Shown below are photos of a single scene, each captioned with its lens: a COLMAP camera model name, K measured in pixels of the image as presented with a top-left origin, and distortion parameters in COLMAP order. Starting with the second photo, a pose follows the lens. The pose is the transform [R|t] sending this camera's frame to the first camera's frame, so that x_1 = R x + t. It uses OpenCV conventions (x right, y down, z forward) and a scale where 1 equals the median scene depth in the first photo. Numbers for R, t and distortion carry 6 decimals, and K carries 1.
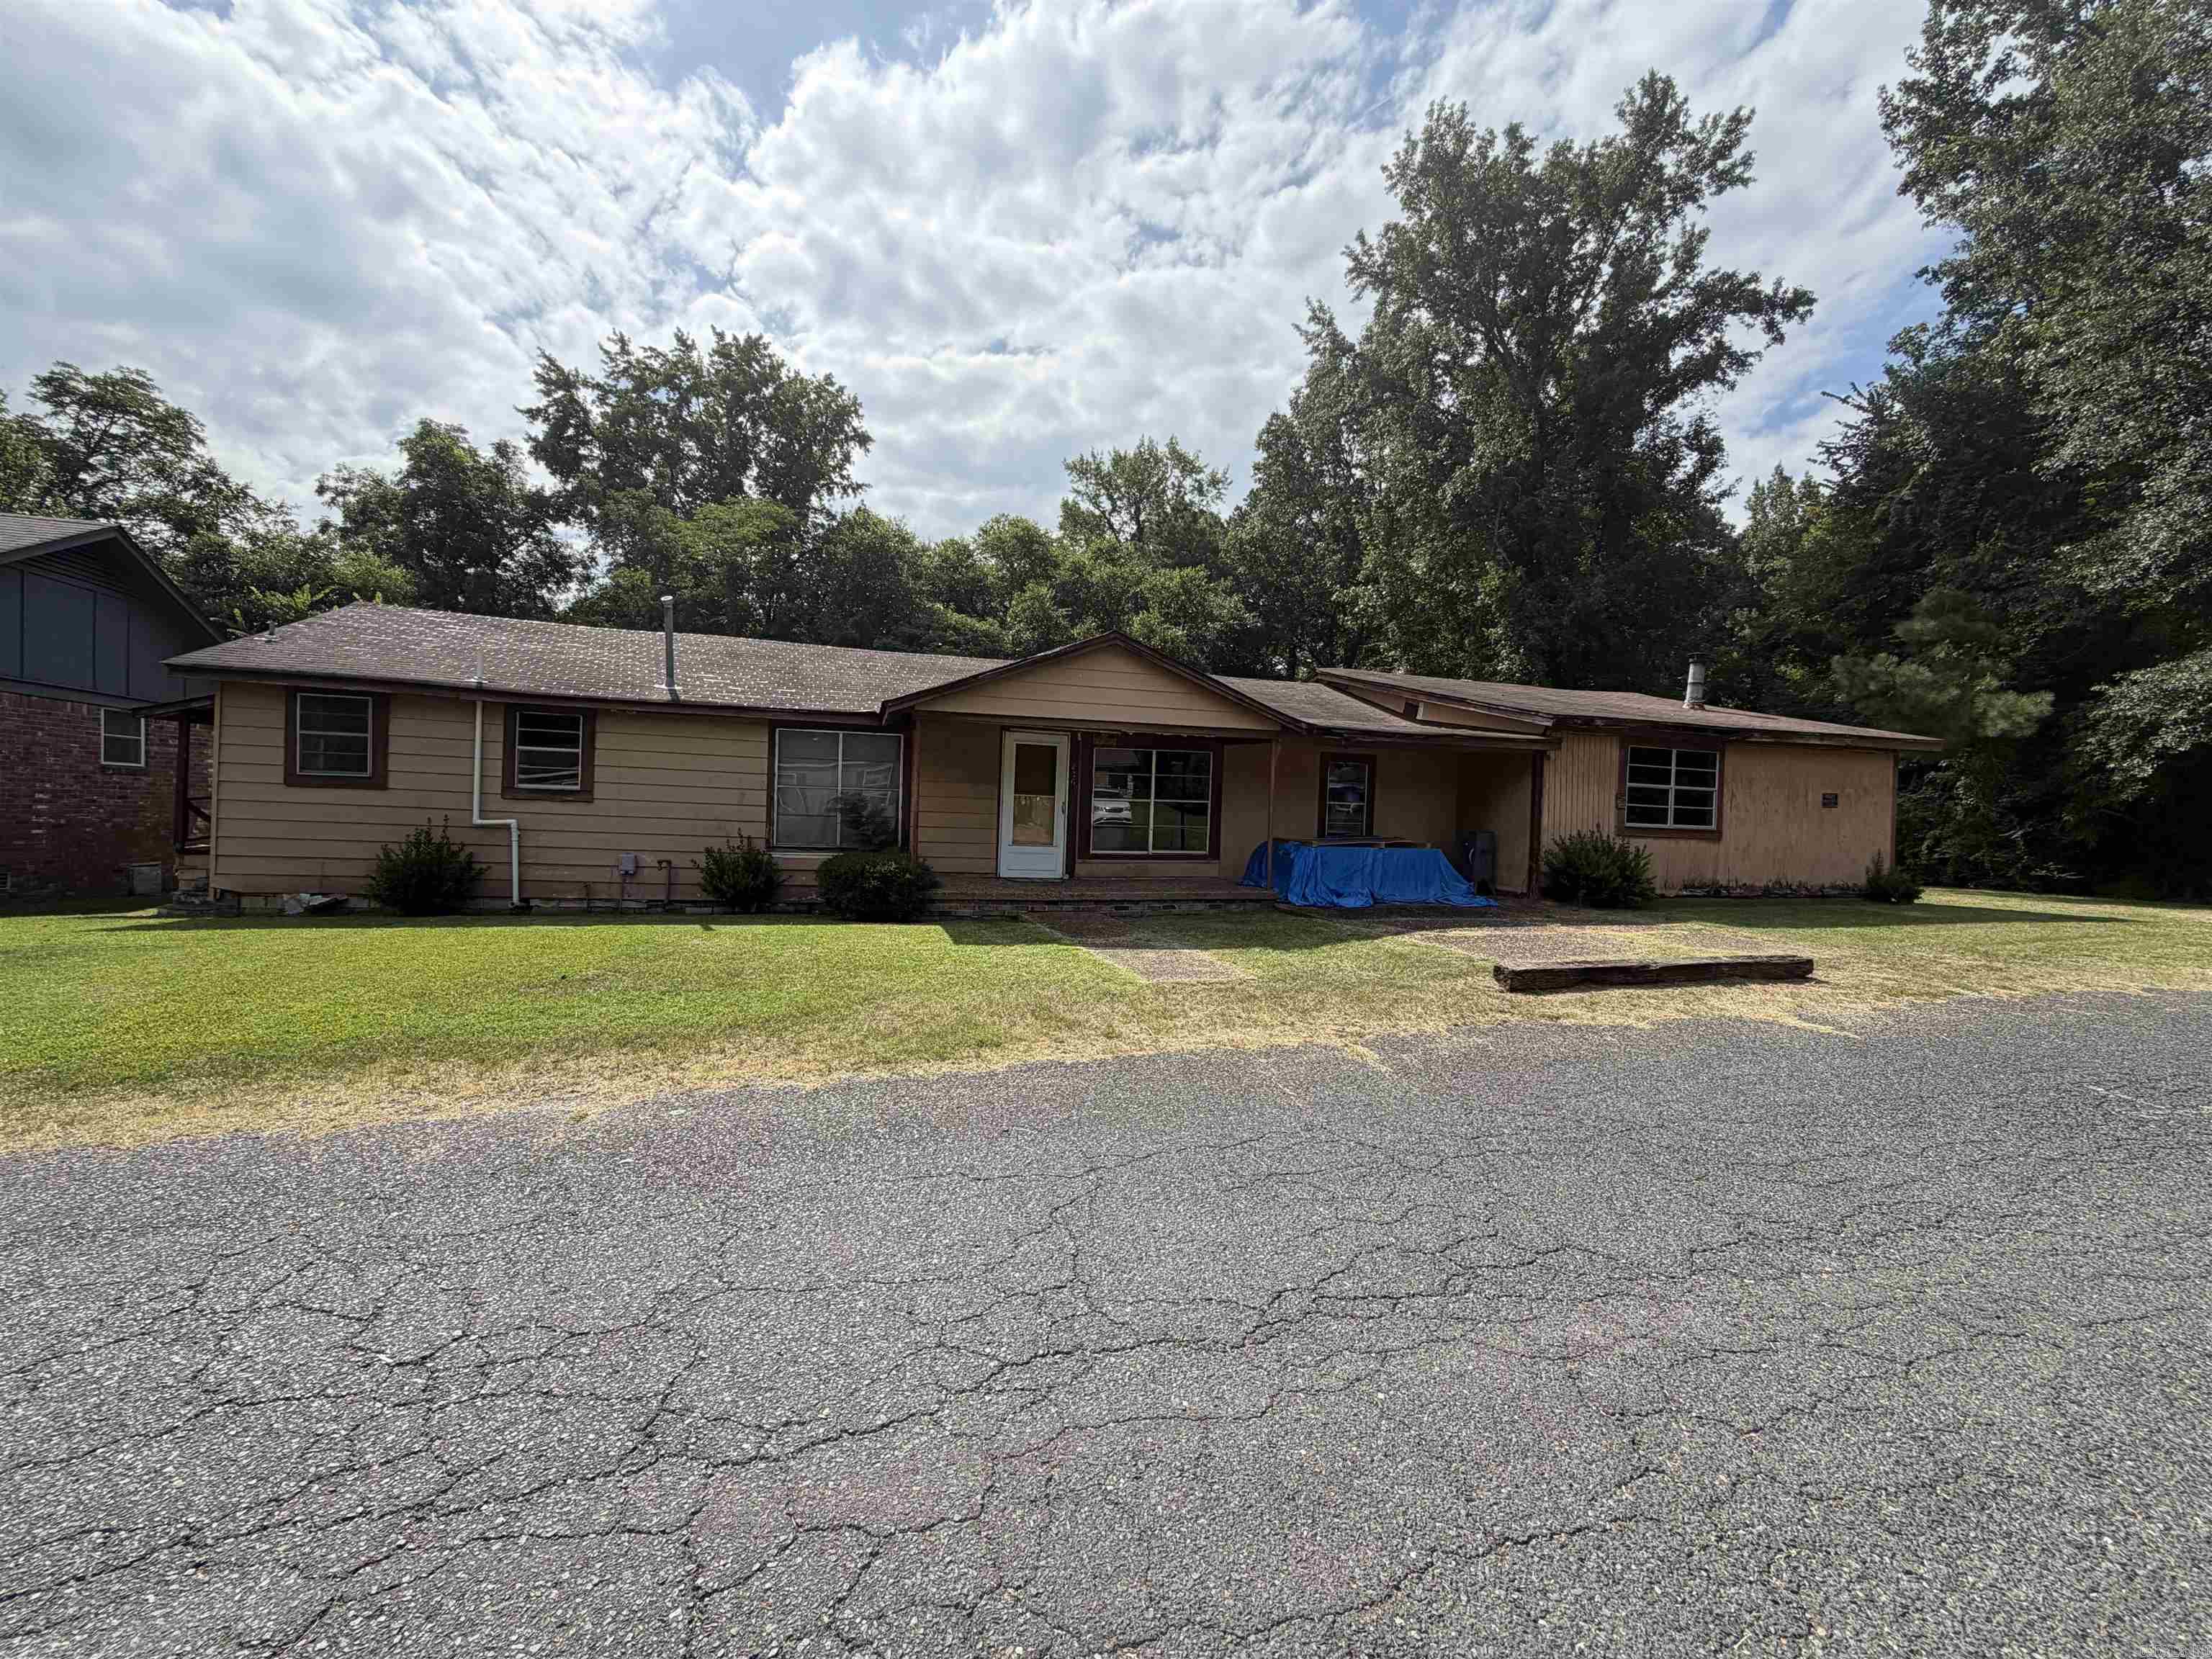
lens RADIAL K [[889.9, 0, 1102.3], [0, 889.9, 826.0], [0, 0, 1]] dist [0.000559, 0.000035]
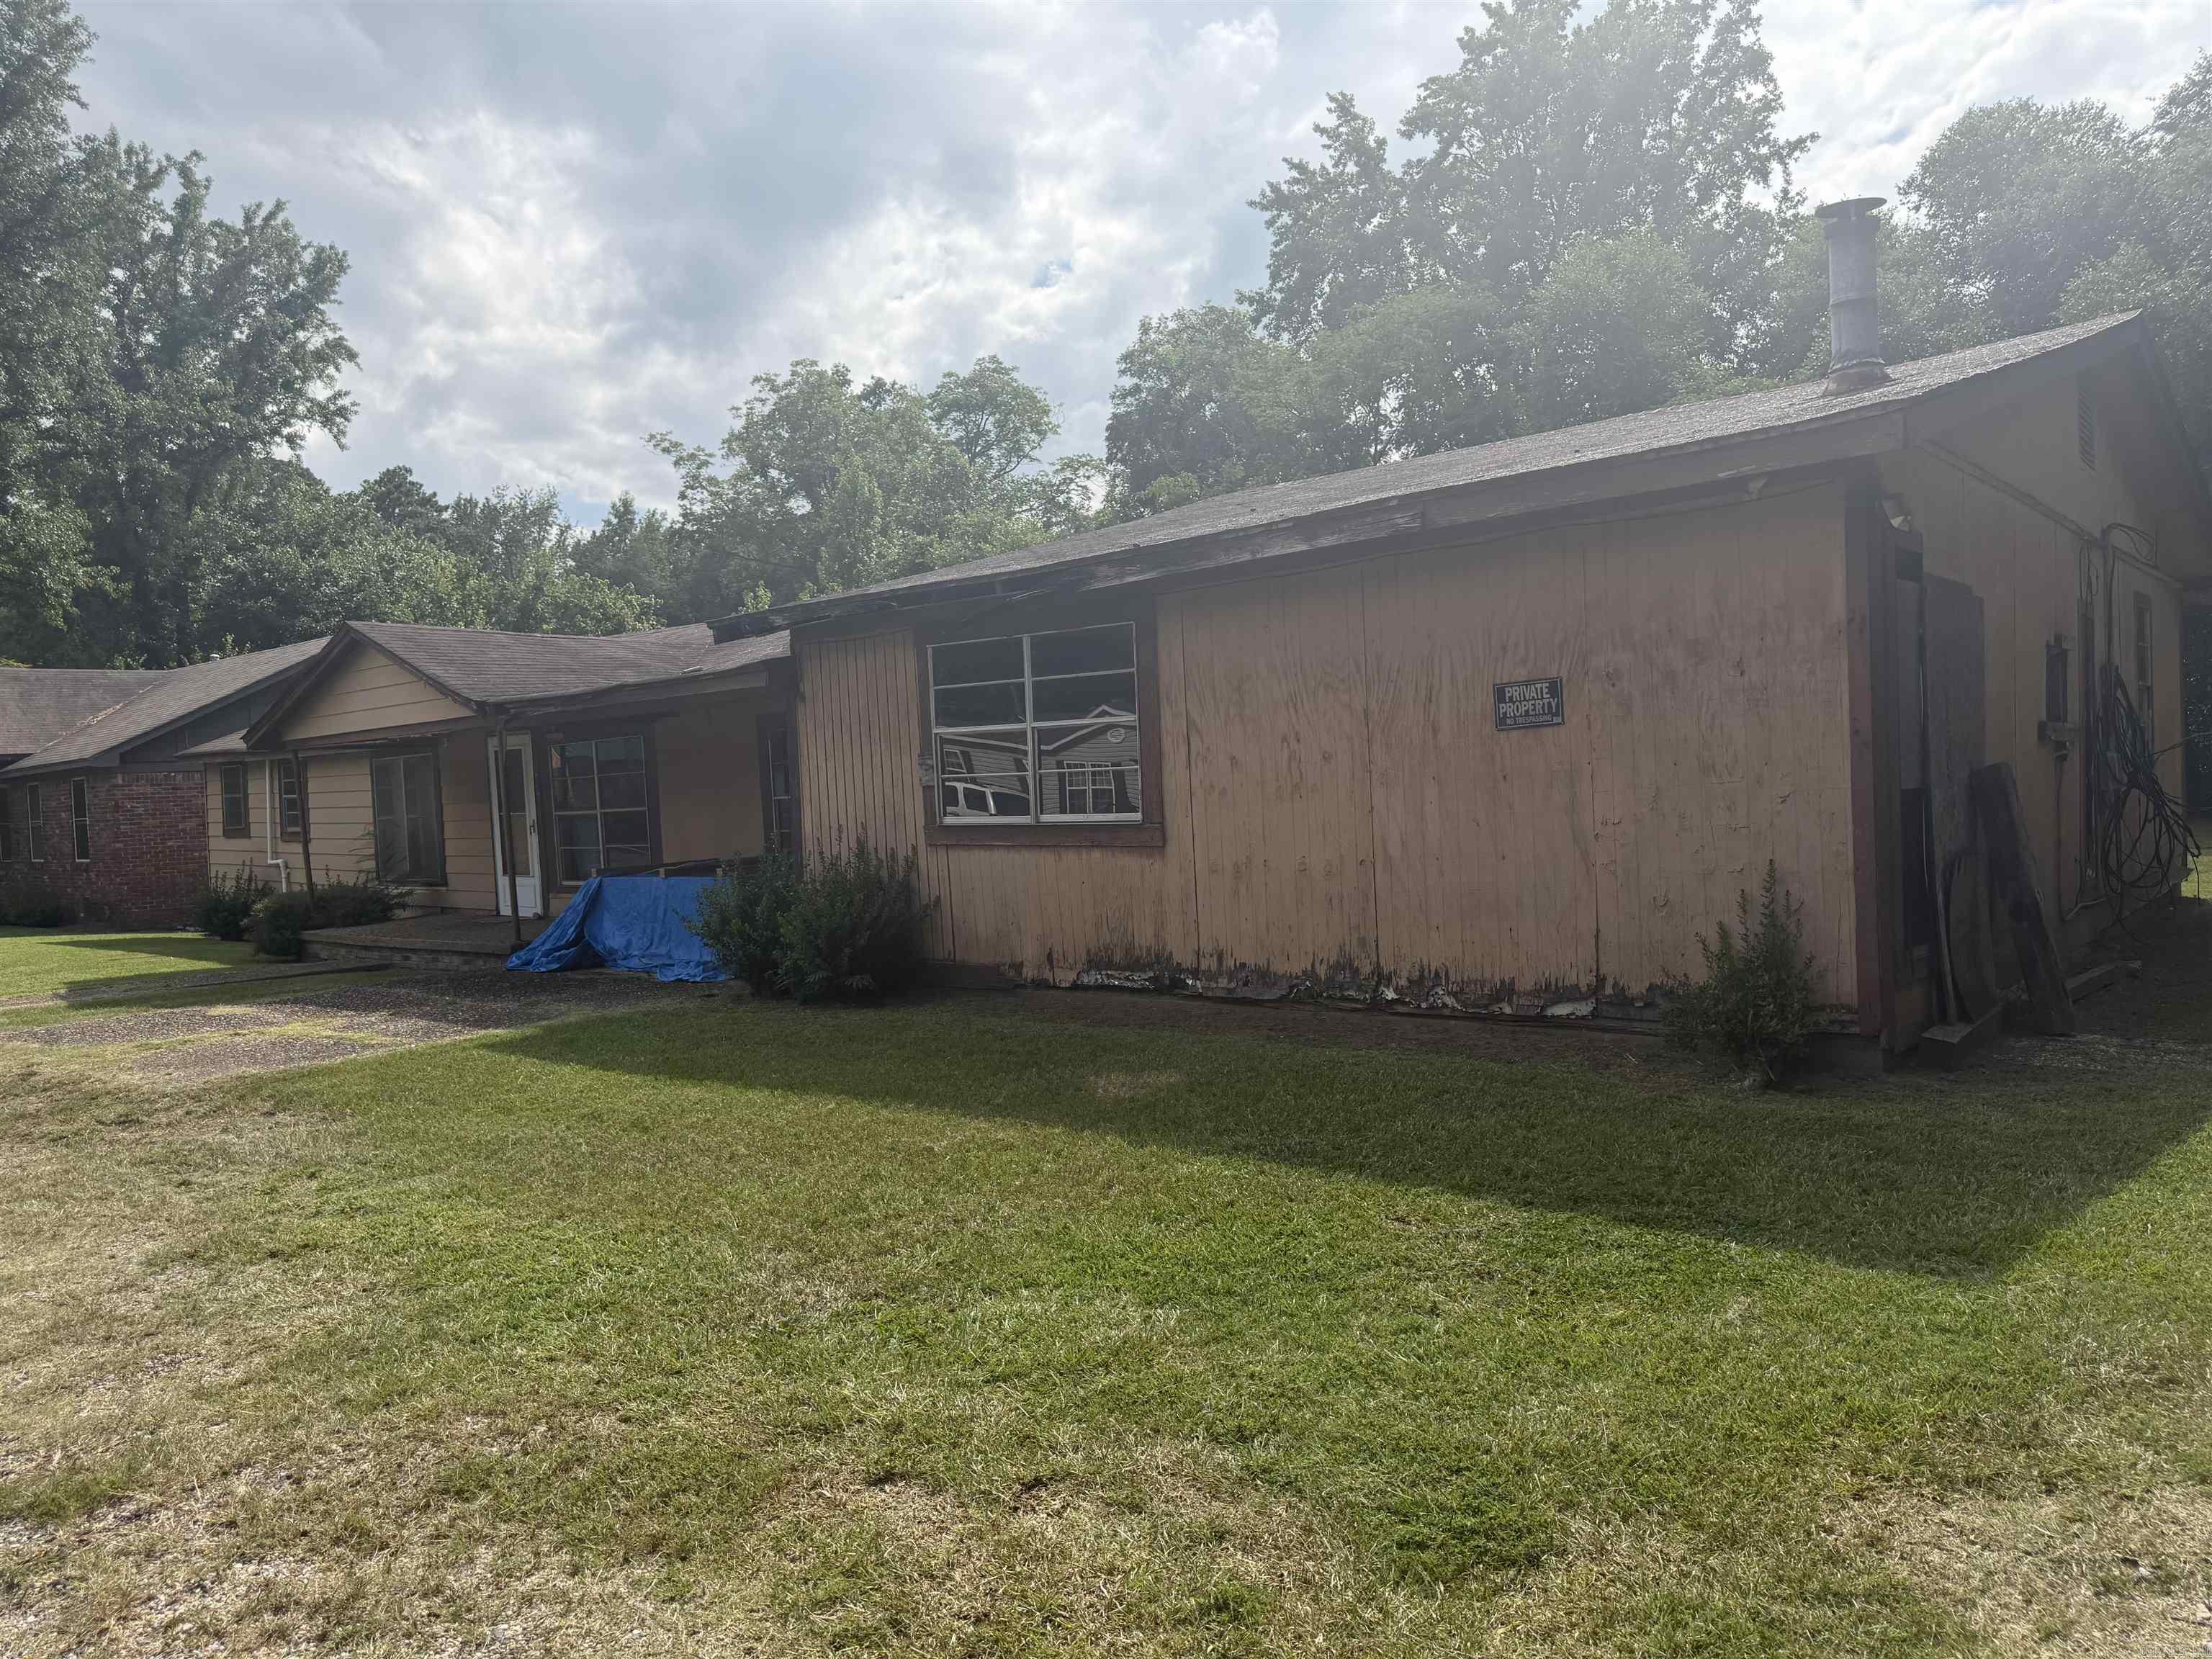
lens RADIAL K [[1605.1, 0, 1104.1], [0, 1605.1, 834.8], [0, 0, 1]] dist [-0.003232, -0.000665]
pose [[0.469017, -0.019756, -0.882968, 1.303751], [0.045849, 0.998946, 0.002003, 0.008168], [0.881998, -0.041423, 0.469429, 0.660117]]
